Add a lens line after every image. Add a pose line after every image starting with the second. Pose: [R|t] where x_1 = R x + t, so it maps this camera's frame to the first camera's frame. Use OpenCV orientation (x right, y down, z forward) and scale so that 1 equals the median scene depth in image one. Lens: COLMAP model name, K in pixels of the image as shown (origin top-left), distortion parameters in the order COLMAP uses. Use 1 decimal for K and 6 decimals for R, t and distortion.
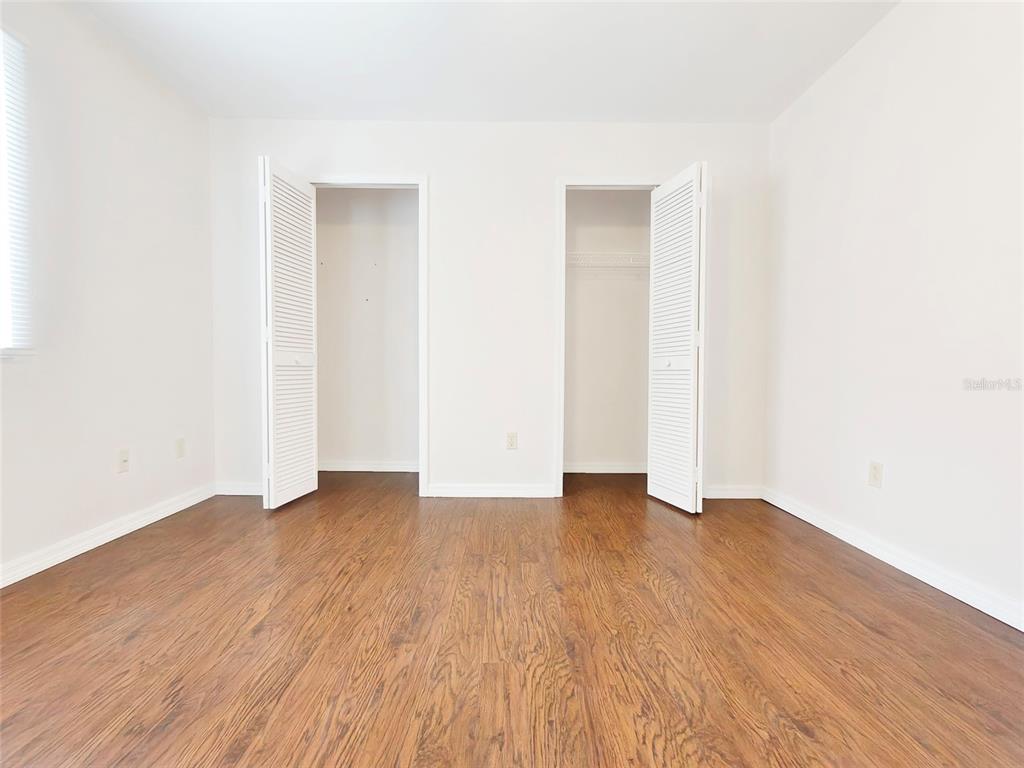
lens RADIAL K [[456.7, 0, 512.0], [0, 456.7, 384.0], [0, 0, 1]] dist [-0.002432, -0.000549]
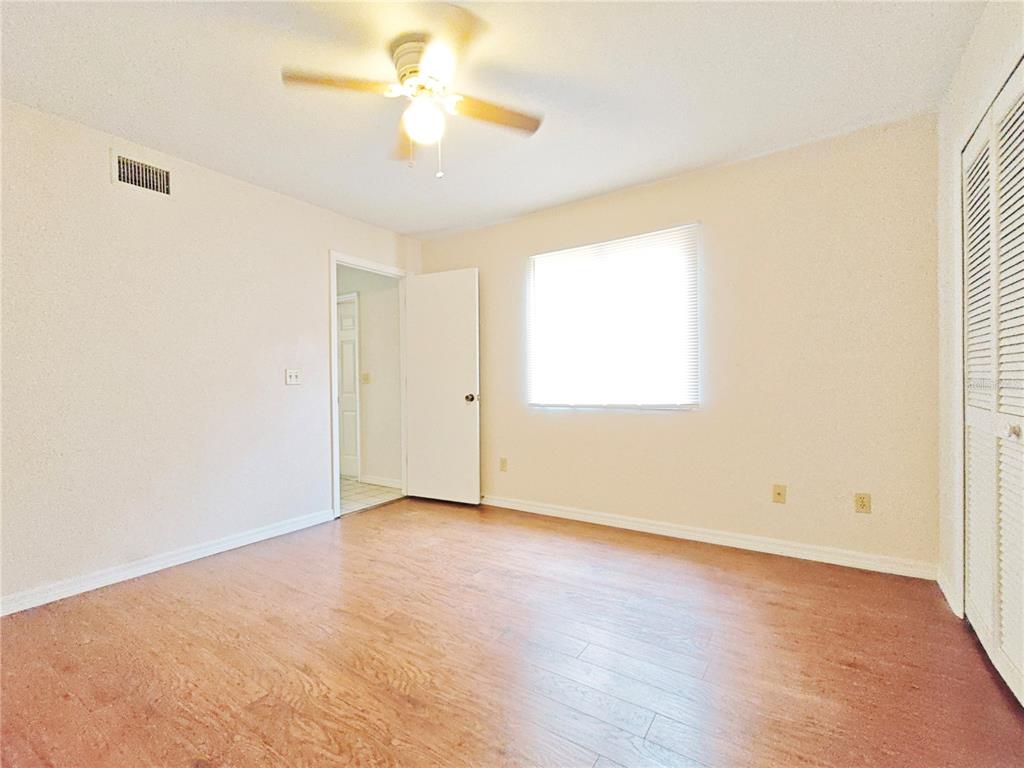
lens RADIAL K [[456.7, 0, 512.0], [0, 456.7, 384.0], [0, 0, 1]] dist [-0.002432, -0.000549]
pose [[-0.556545, 0.001281, -0.830816, 0.987515], [-0.019677, 0.999698, 0.014722, -0.233283], [0.830584, 0.024541, -0.556352, 1.944658]]
